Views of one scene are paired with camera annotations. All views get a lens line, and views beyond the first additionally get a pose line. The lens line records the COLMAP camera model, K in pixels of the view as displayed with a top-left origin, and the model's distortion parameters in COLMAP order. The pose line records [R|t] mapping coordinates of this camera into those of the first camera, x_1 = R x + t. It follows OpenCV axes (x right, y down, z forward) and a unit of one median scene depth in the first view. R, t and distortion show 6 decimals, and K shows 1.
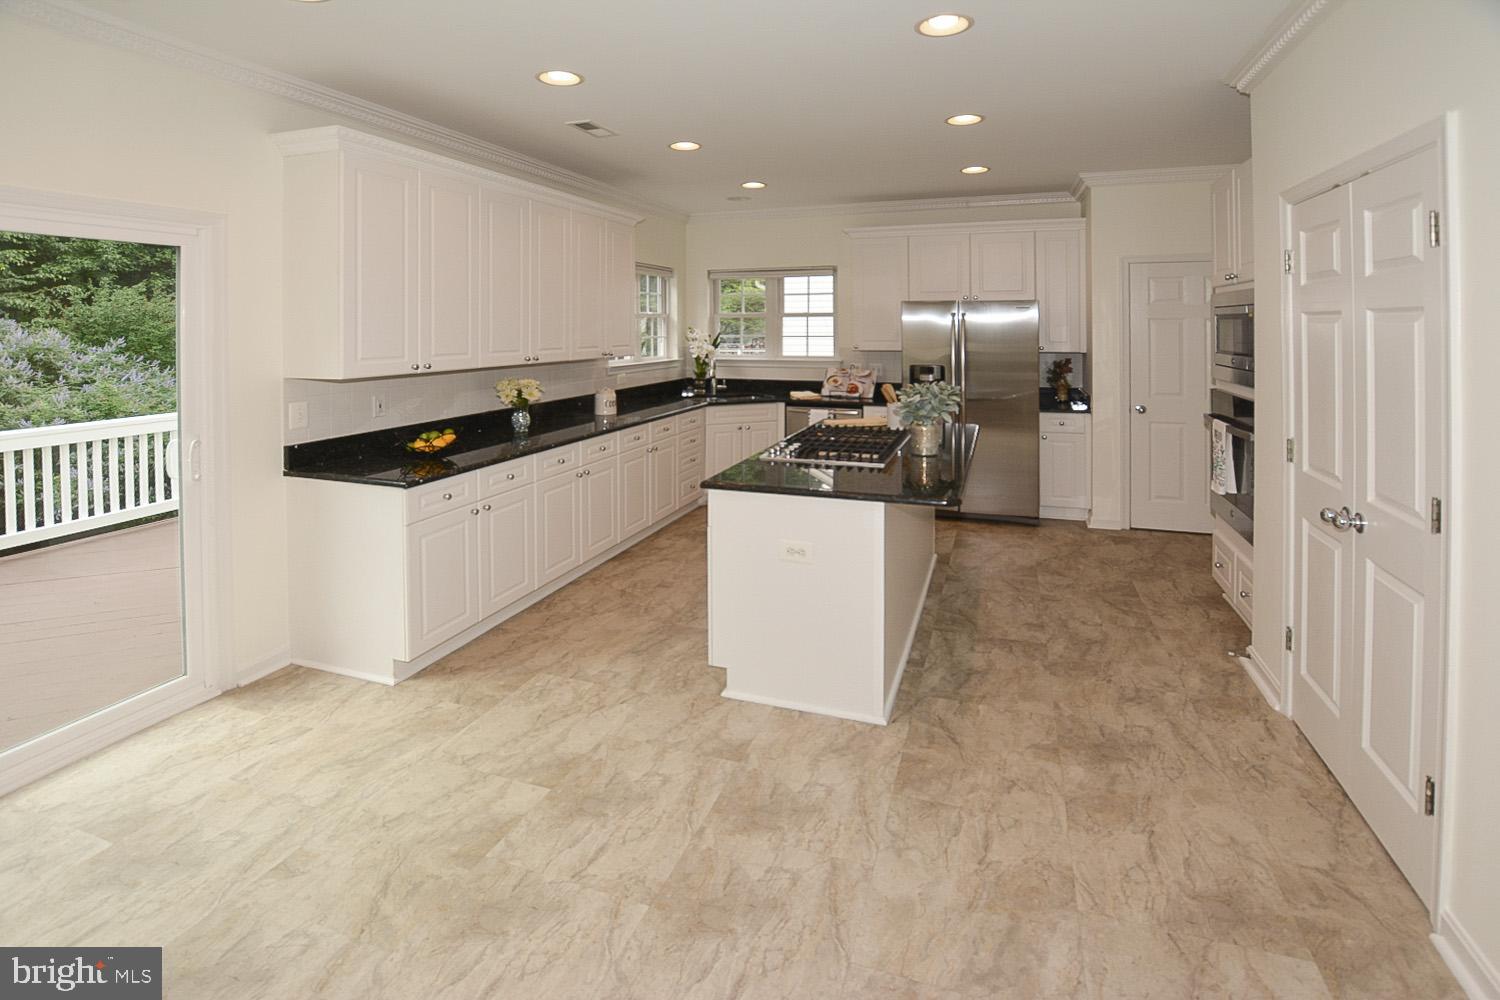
lens RADIAL K [[712.3, 0, 724.5], [0, 712.3, 495.9], [0, 0, 1]] dist [-0.029062, 0.000045]
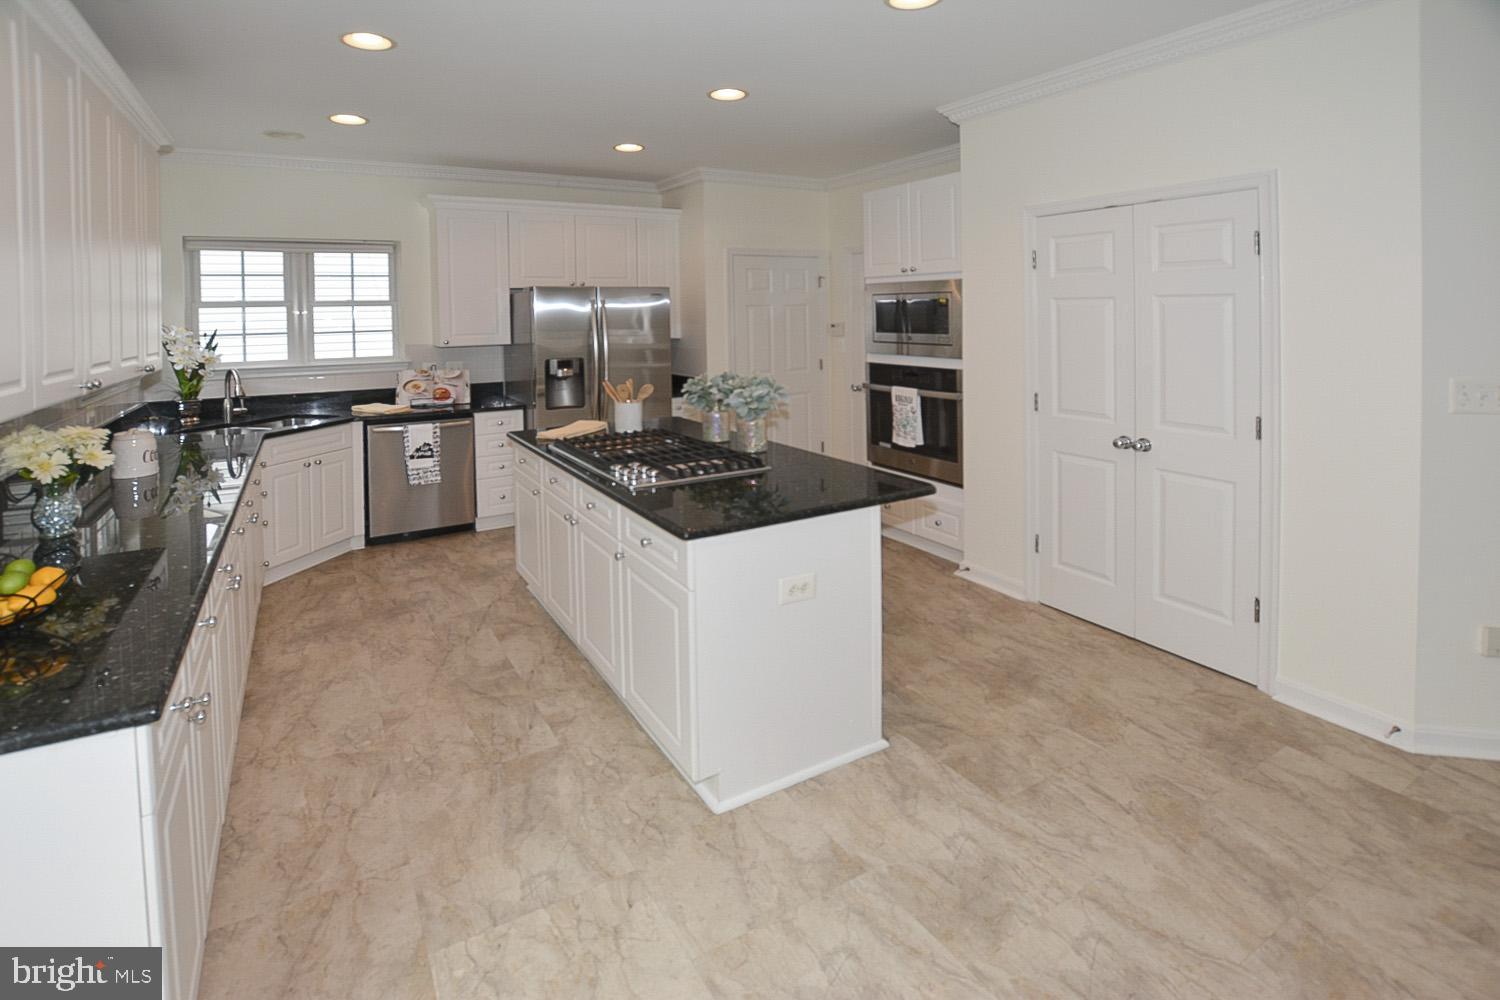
lens RADIAL K [[731.1, 0, 745.0], [0, 731.1, 455.6], [0, 0, 1]] dist [-0.026106, 0.000374]
pose [[0.627970, -0.151467, 0.763355, -0.512077], [0.188688, 0.981243, 0.039478, -0.106772], [-0.755017, 0.119245, 0.644772, 0.463964]]
